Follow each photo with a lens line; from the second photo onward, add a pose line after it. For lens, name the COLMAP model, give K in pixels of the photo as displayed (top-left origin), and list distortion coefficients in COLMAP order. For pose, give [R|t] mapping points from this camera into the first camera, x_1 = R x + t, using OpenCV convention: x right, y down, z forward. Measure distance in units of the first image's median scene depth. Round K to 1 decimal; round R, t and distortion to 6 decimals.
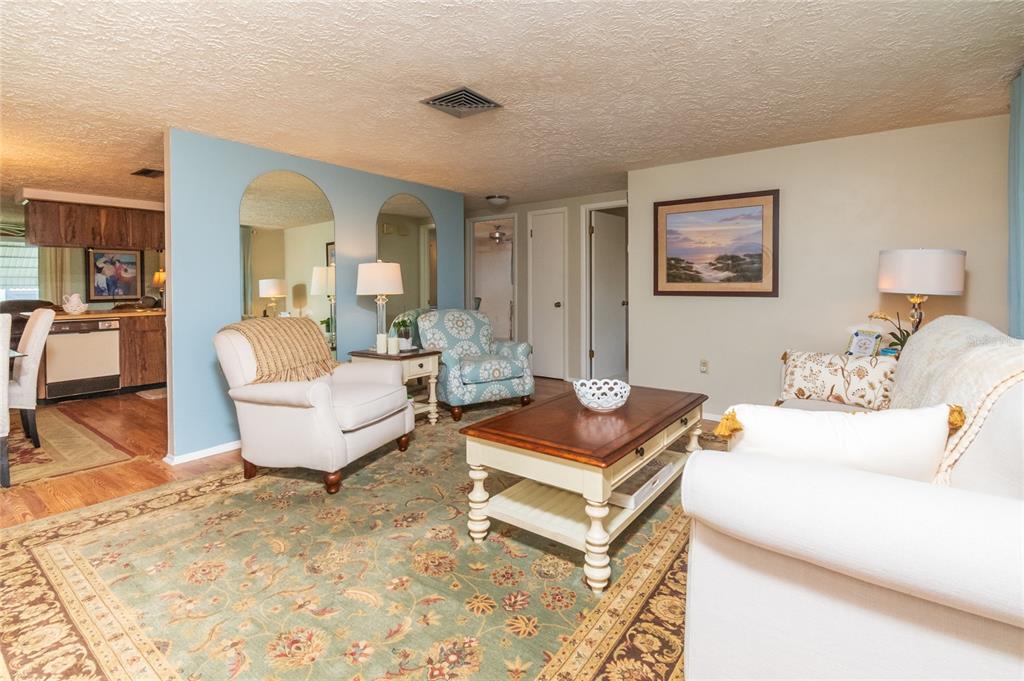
lens RADIAL K [[482.9, 0, 496.9], [0, 482.9, 287.1], [0, 0, 1]] dist [-0.005543, -0.001777]
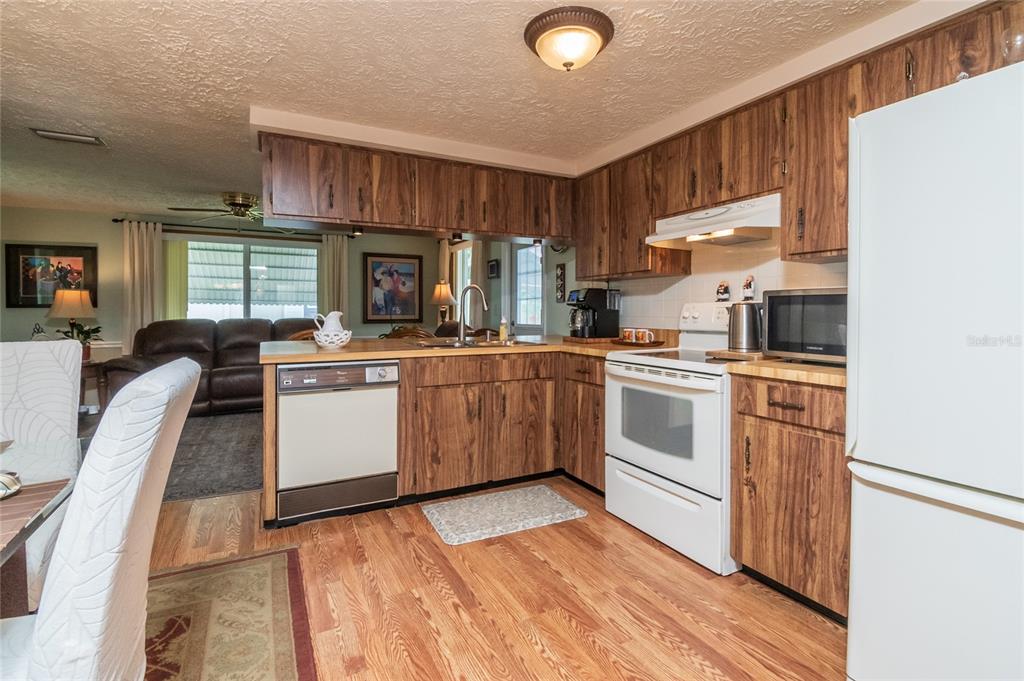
lens RADIAL K [[482.9, 0, 507.7], [0, 482.9, 309.9], [0, 0, 1]] dist [-0.005543, -0.001777]
pose [[0.905740, 0.014255, -0.423593, -0.448309], [-0.014584, 0.999891, 0.002465, 0.007418], [0.423582, 0.003945, 0.905849, 0.565637]]
